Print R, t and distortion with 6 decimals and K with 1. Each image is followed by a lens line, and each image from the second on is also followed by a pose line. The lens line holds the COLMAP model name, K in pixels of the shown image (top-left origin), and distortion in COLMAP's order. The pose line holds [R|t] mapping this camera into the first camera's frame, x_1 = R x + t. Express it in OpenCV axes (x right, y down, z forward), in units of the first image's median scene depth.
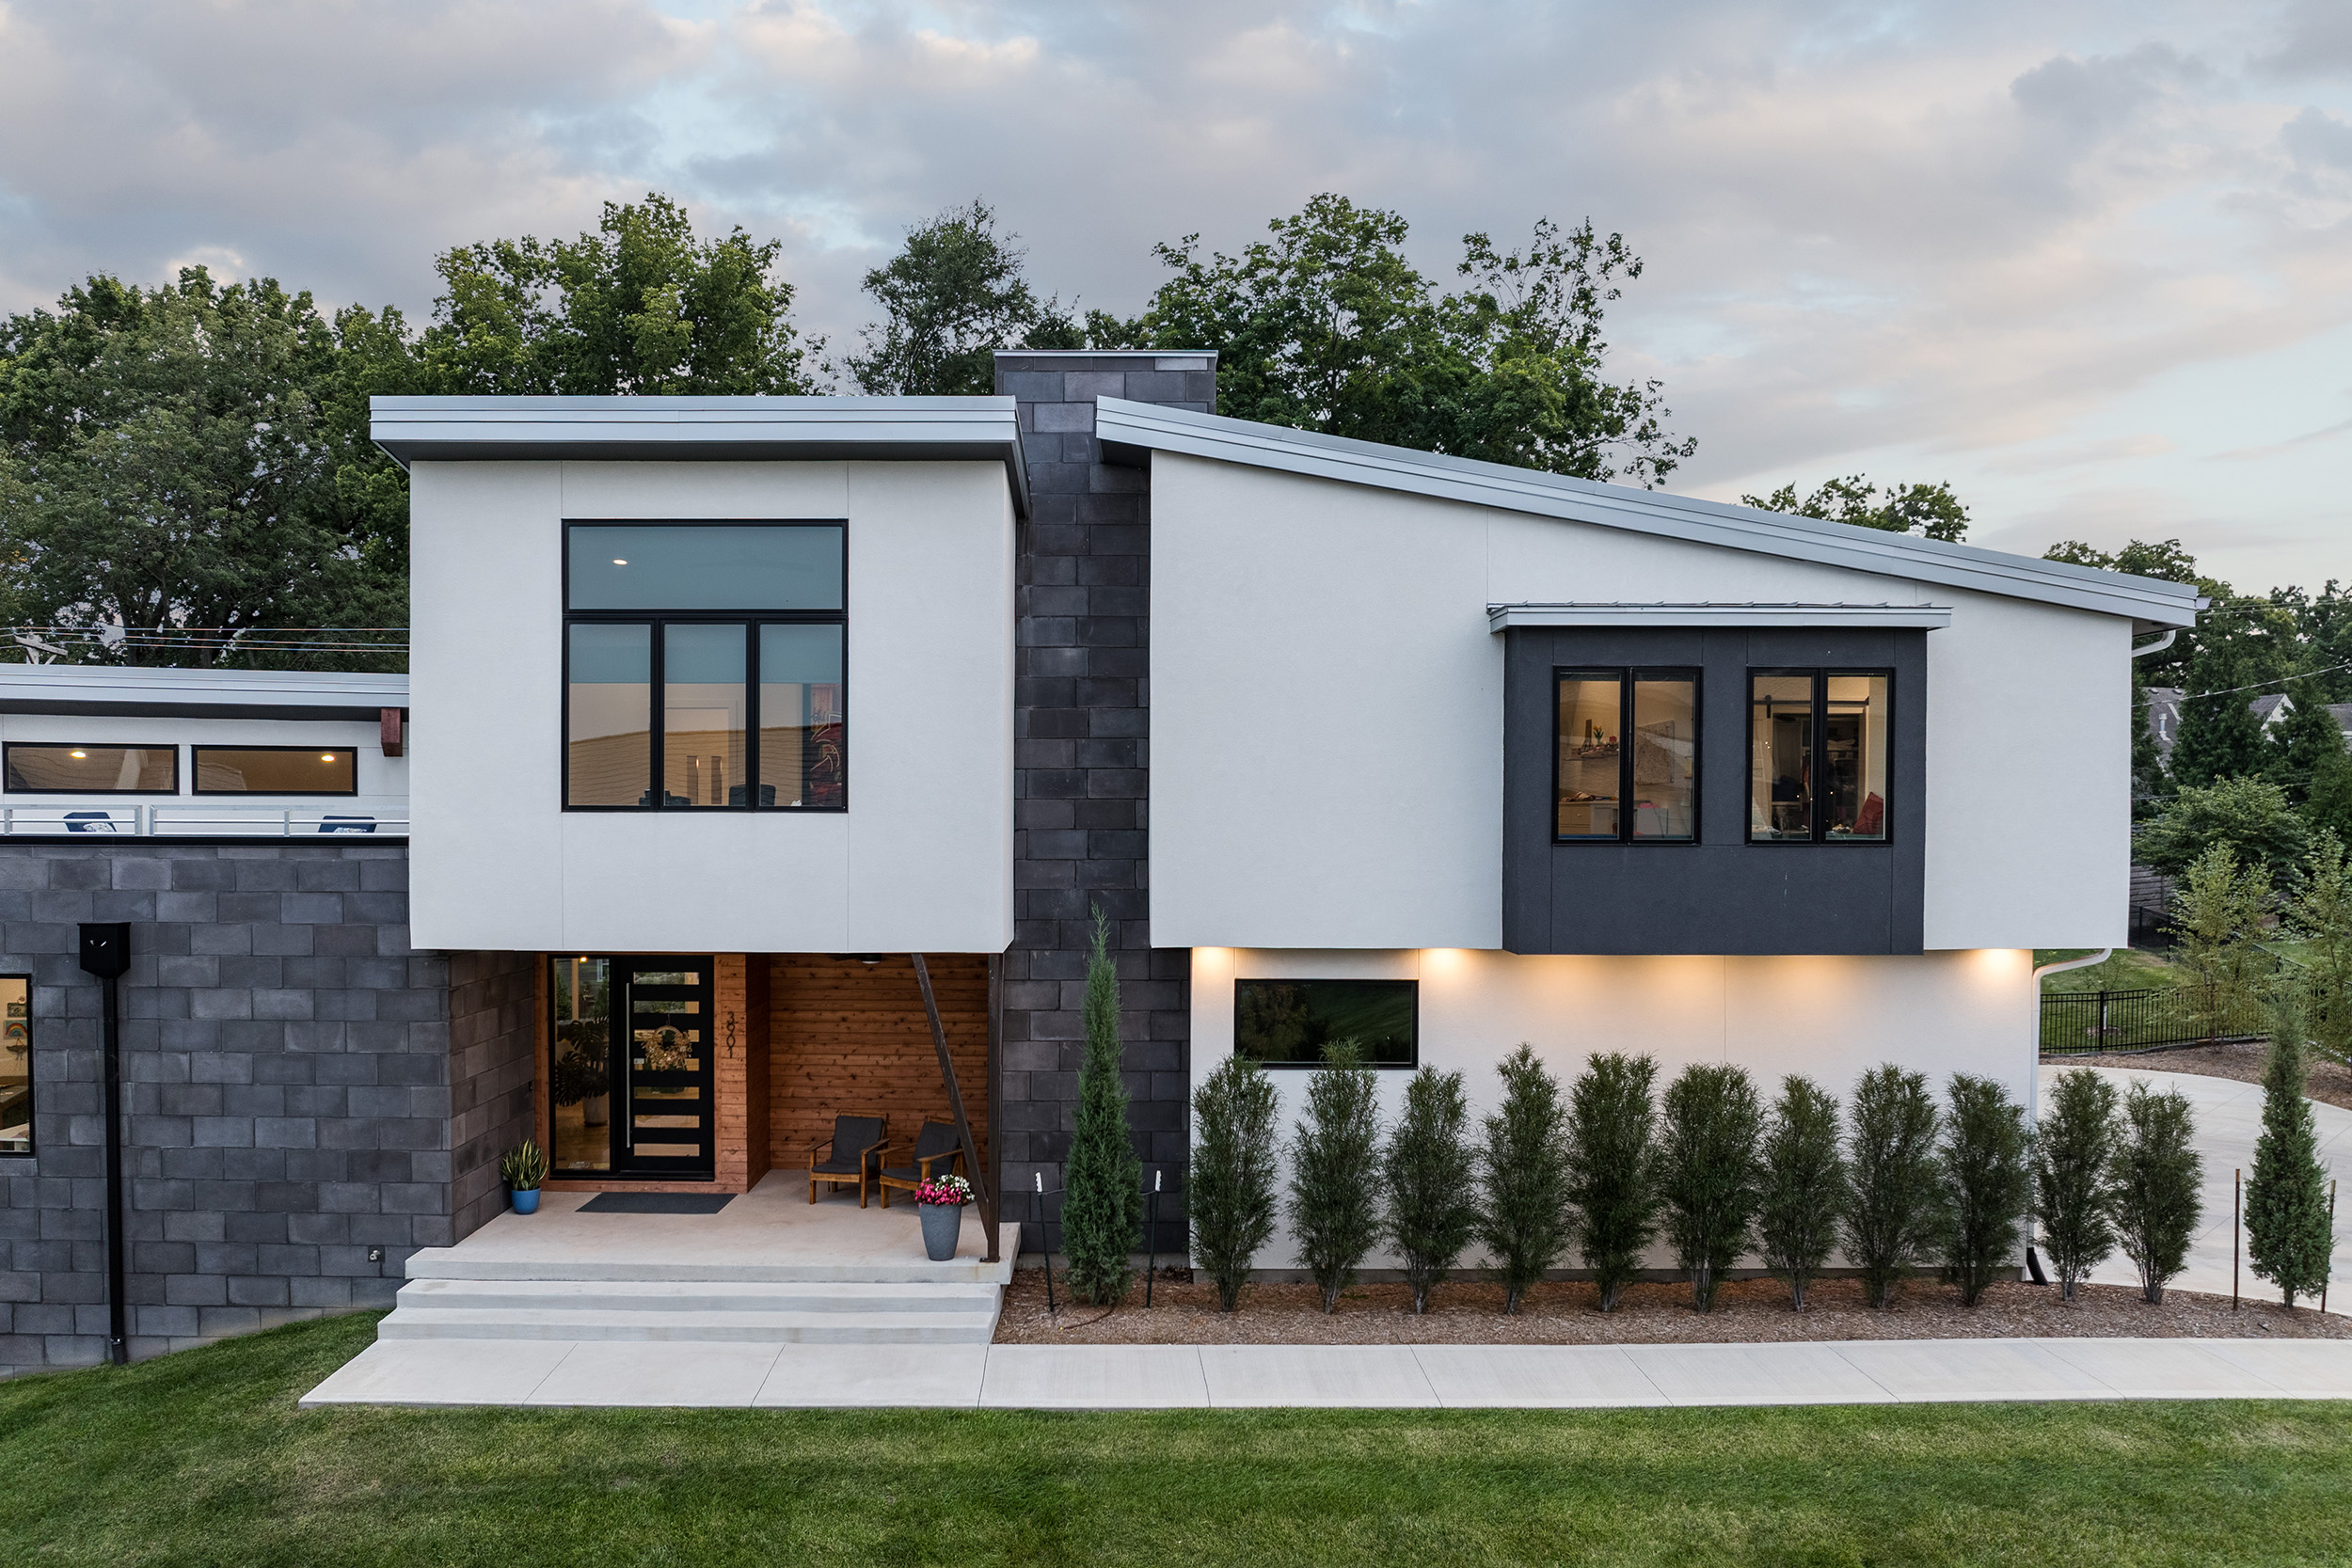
lens RADIAL K [[1671.7, 0, 1187.1], [0, 1671.7, 834.3], [0, 0, 1]] dist [-0.041091, -0.002026]
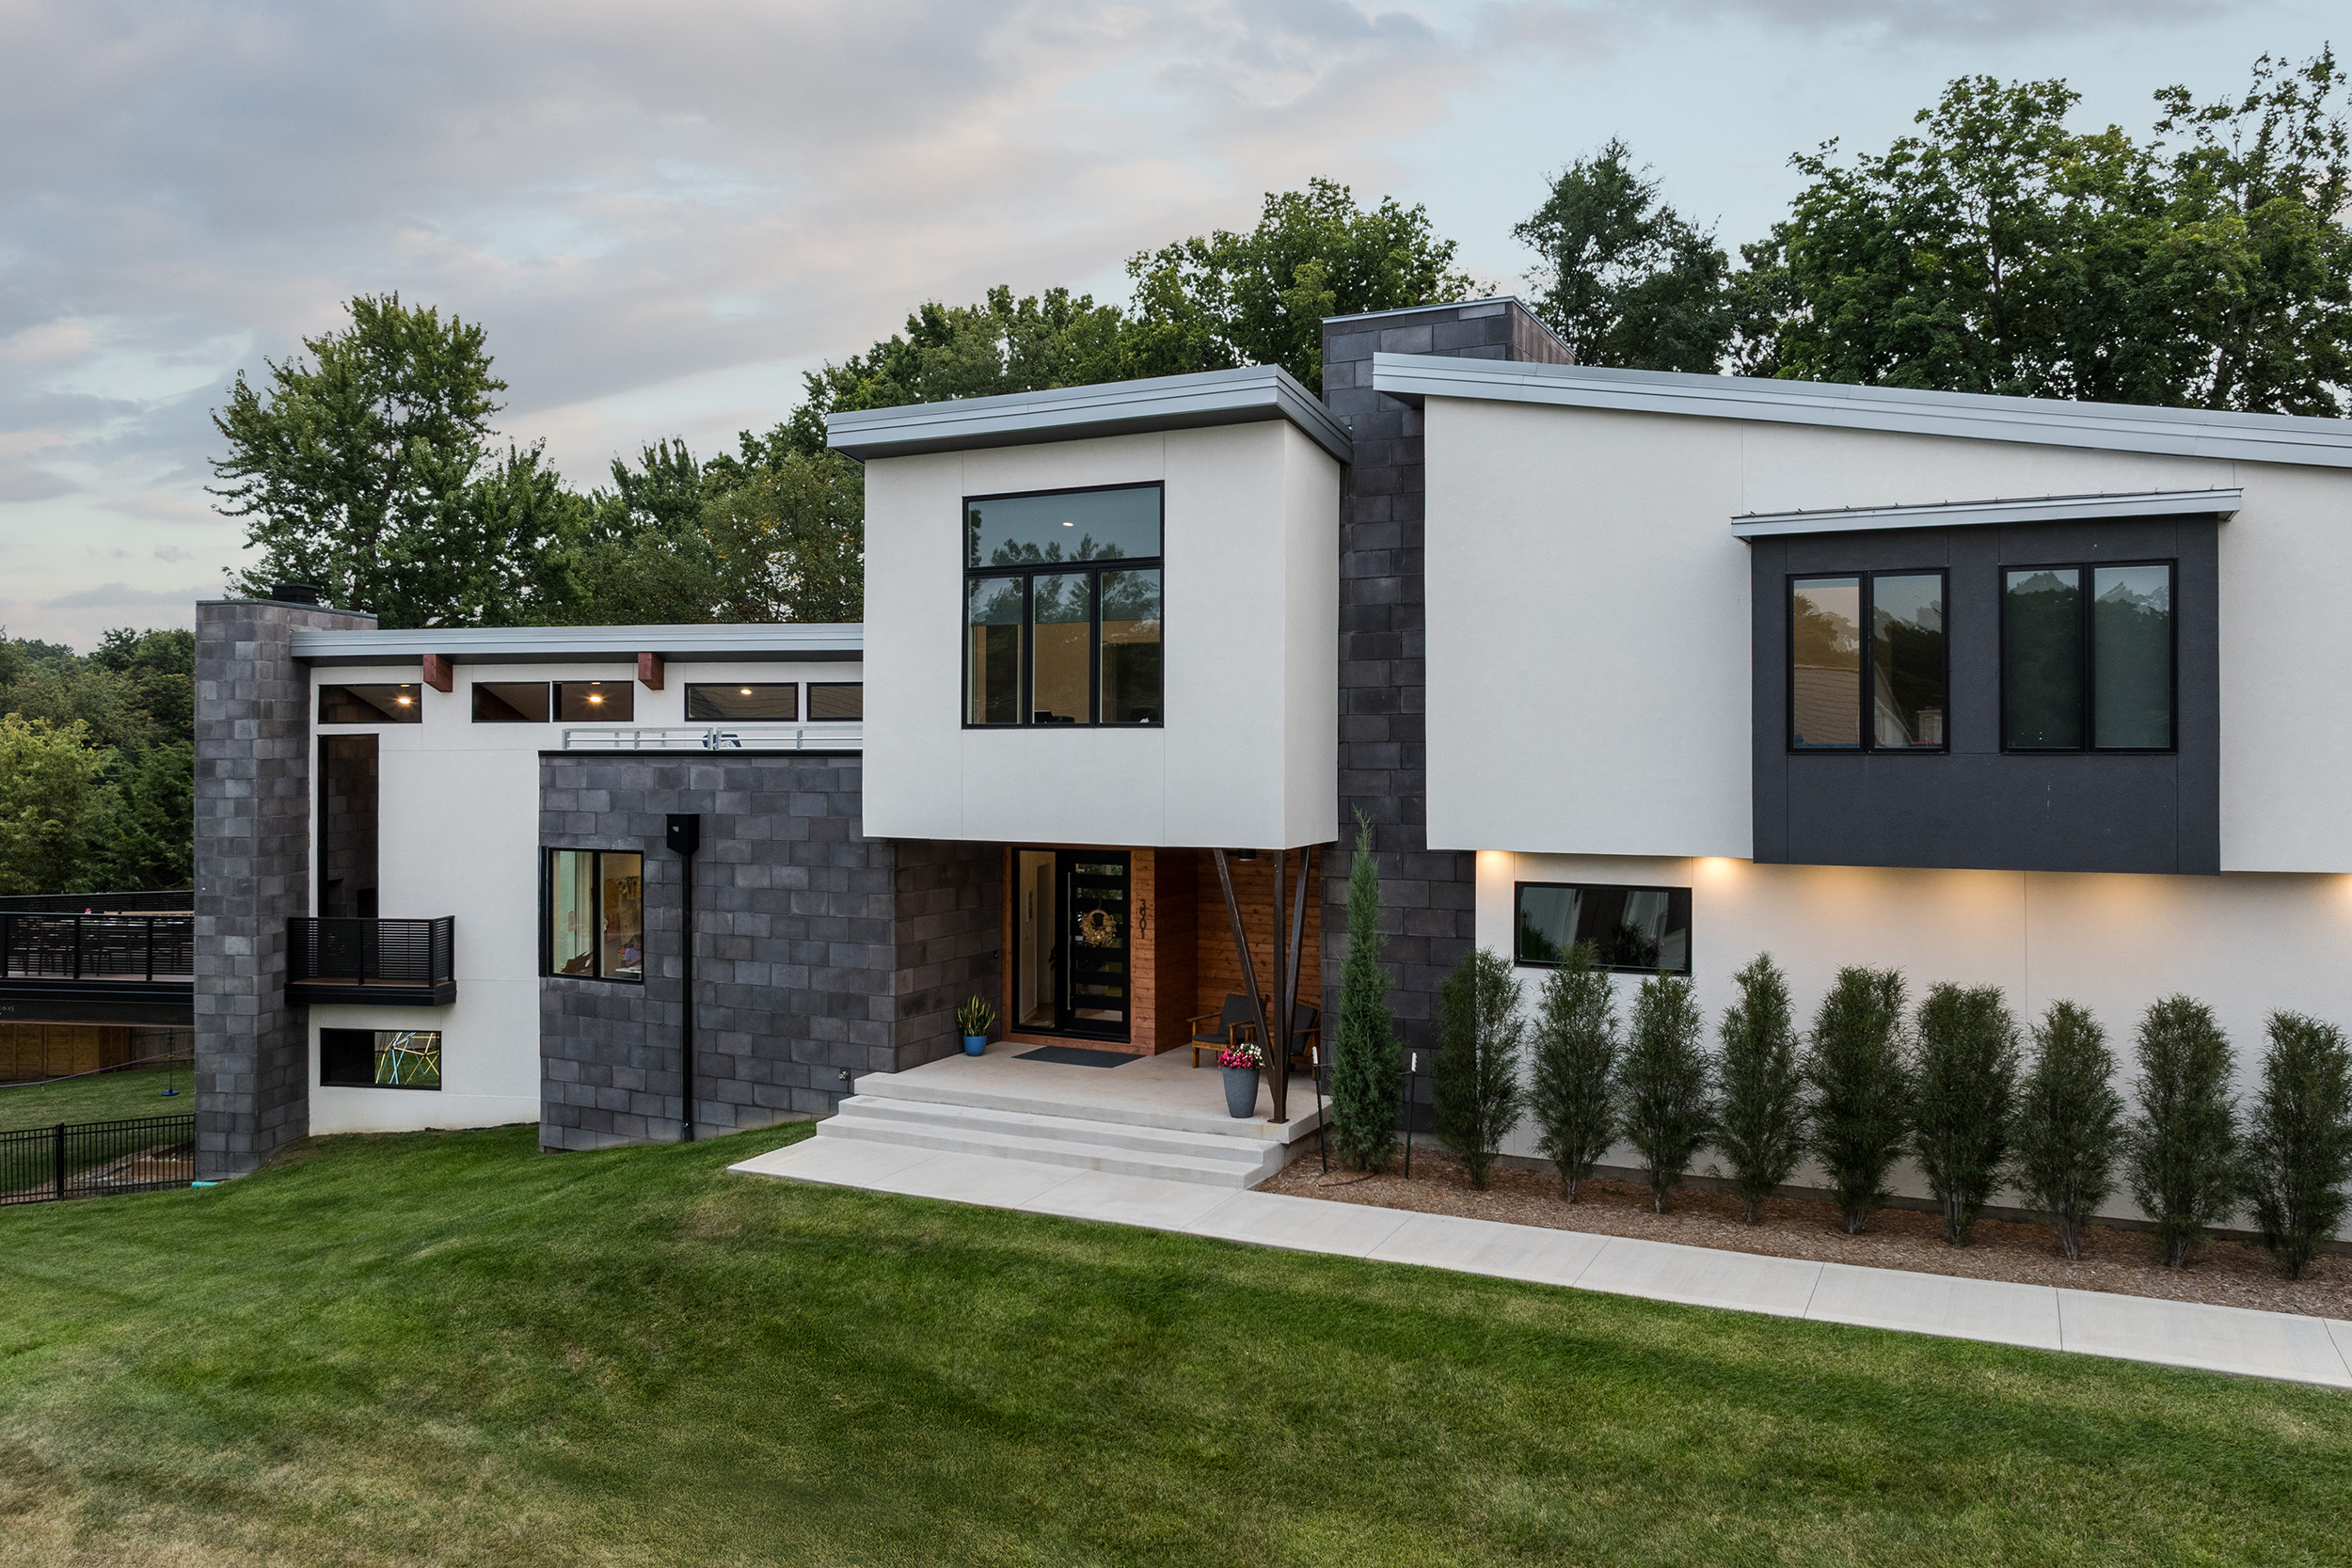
lens RADIAL K [[1625.1, 0, 1177.8], [0, 1625.1, 726.5], [0, 0, 1]] dist [-0.027060, 0.000243]
pose [[0.898023, -0.009187, -0.439852, 0.298174], [-0.000133, 0.999776, -0.021153, 0.010049], [0.439948, 0.019054, 0.897821, -0.025242]]
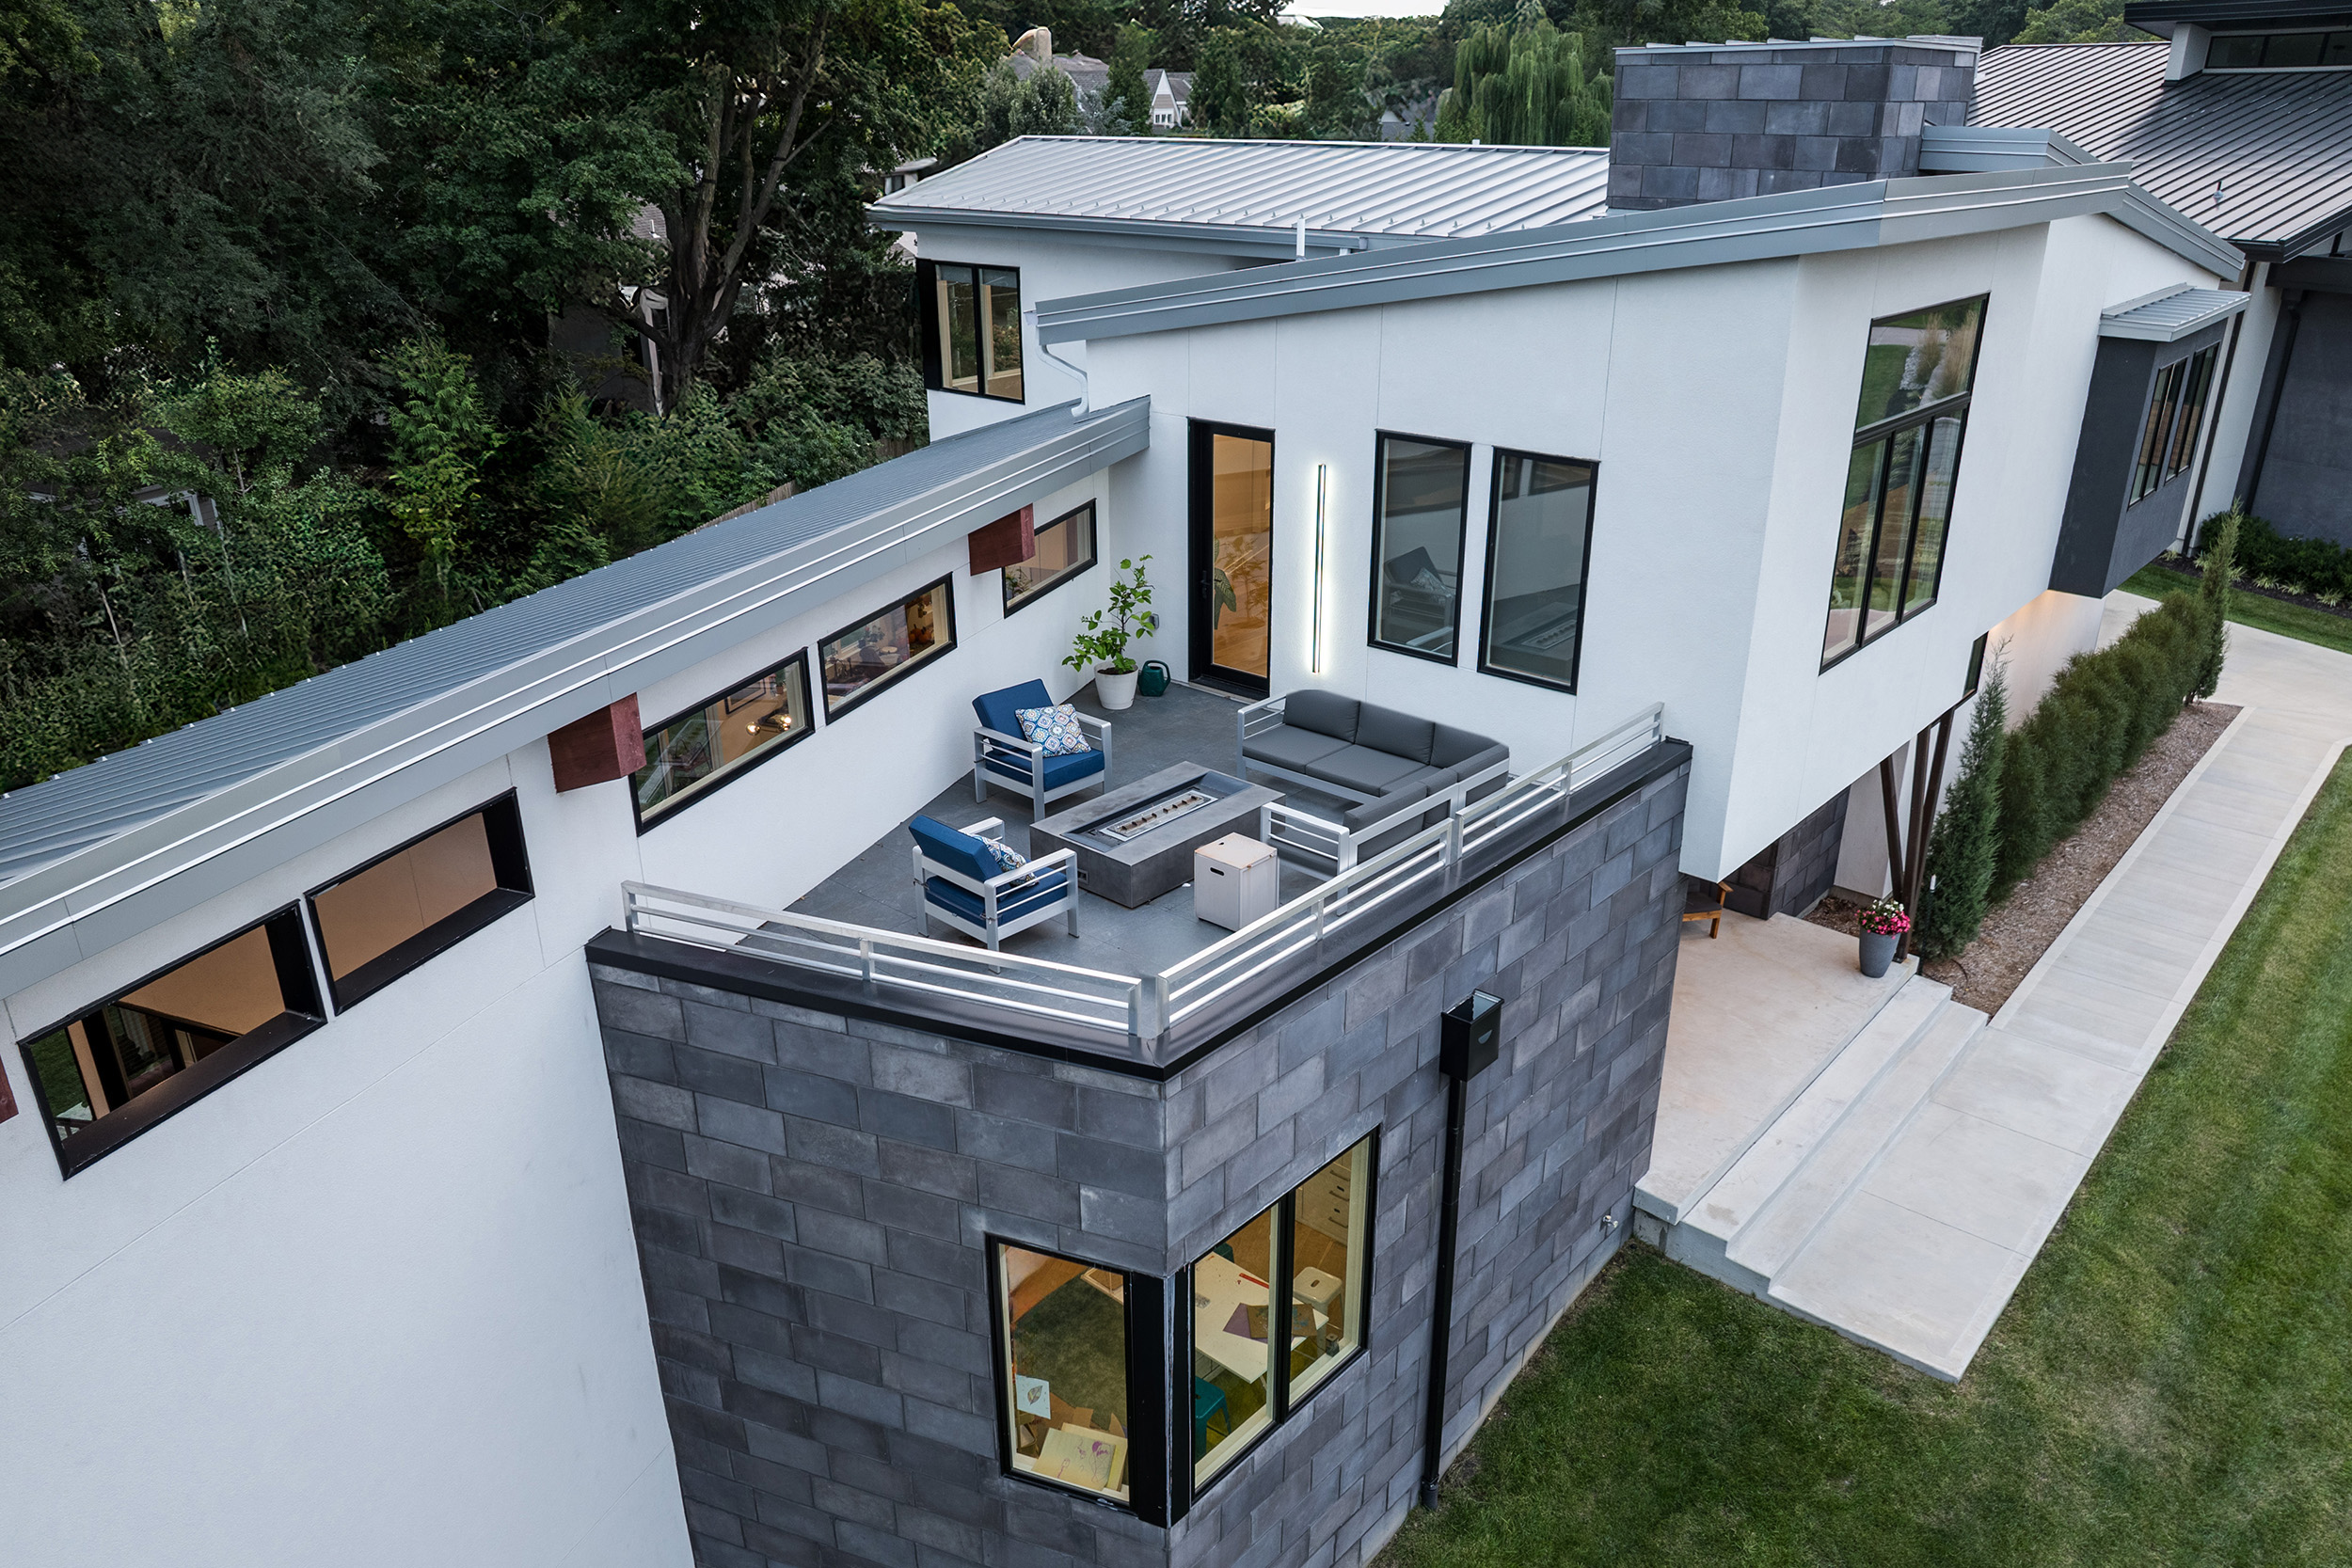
lens RADIAL K [[1671.7, 0, 1187.1], [0, 1671.7, 834.3], [0, 0, 1]] dist [-0.041091, -0.002026]
pose [[0.655157, -0.314997, 0.686692, -1.168509], [0.016249, 0.914598, 0.404038, -0.279486], [-0.755318, -0.253550, 0.604324, 0.698263]]
